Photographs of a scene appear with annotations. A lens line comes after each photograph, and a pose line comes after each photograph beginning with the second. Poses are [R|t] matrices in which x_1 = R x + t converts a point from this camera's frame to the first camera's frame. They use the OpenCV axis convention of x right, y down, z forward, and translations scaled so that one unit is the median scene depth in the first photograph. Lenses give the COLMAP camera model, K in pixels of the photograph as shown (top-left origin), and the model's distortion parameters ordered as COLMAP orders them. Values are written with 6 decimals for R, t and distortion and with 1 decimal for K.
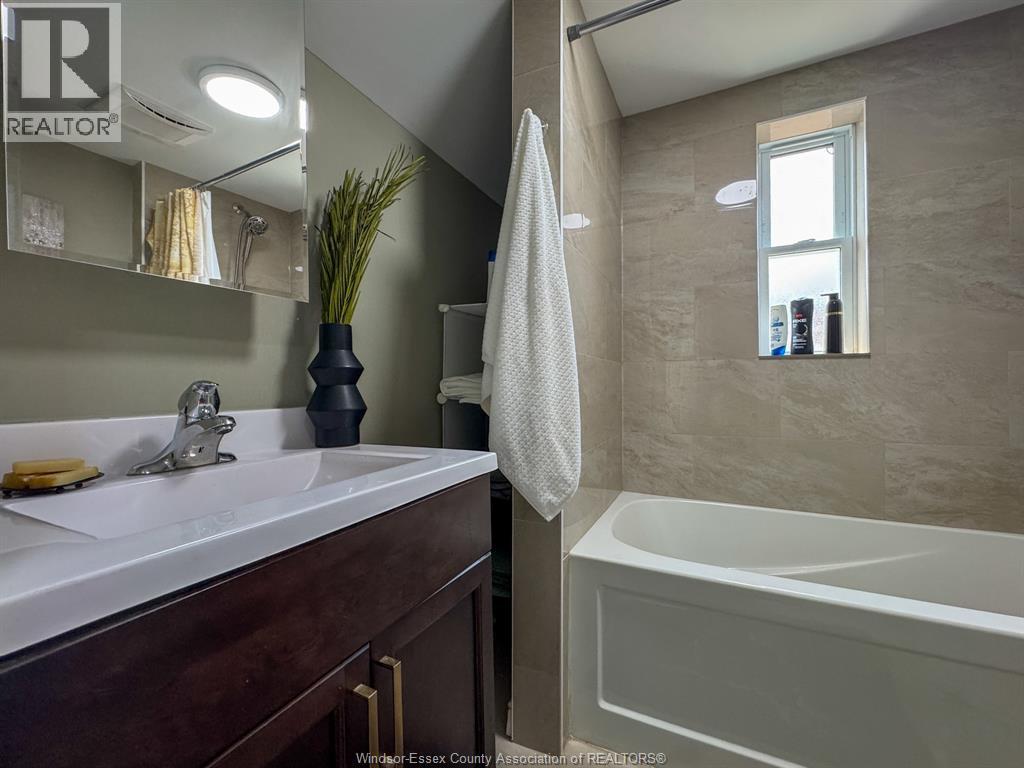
lens RADIAL K [[415.8, 0, 510.1], [0, 415.8, 383.7], [0, 0, 1]] dist [0.001030, 0.000221]
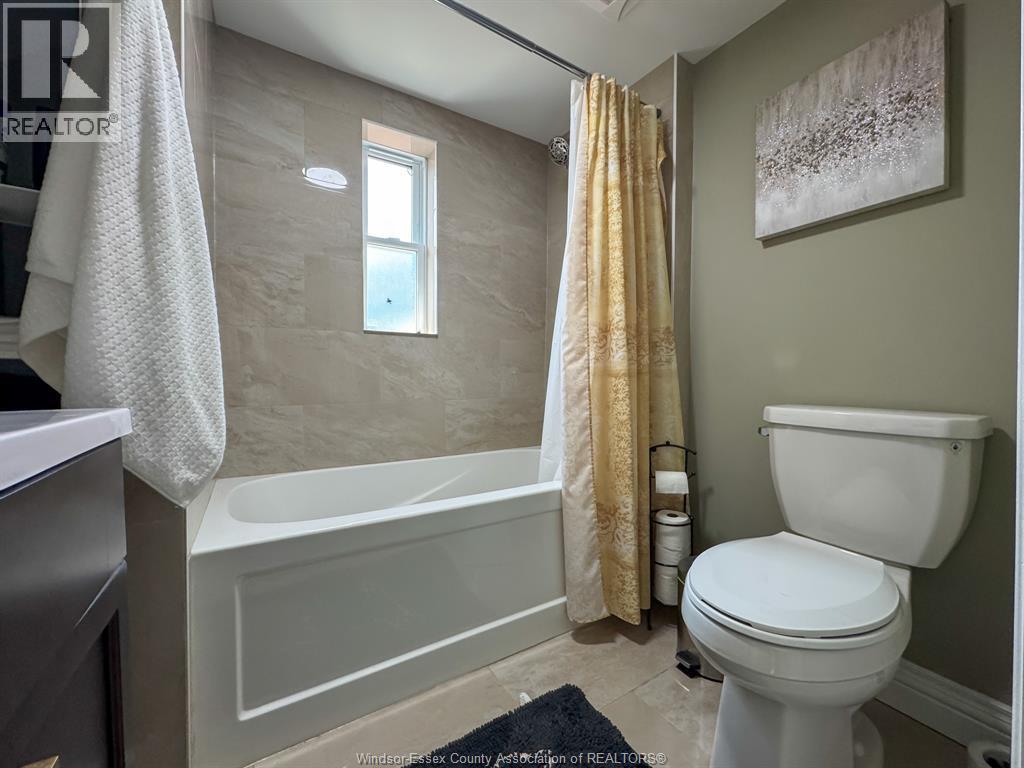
lens RADIAL K [[415.8, 0, 509.5], [0, 415.8, 382.8], [0, 0, 1]] dist [0.001030, 0.000221]
pose [[0.533123, -0.005662, 0.846019, -0.140899], [-0.008963, 0.999884, 0.012340, 0.059461], [-0.845991, -0.014162, 0.533010, 0.077075]]
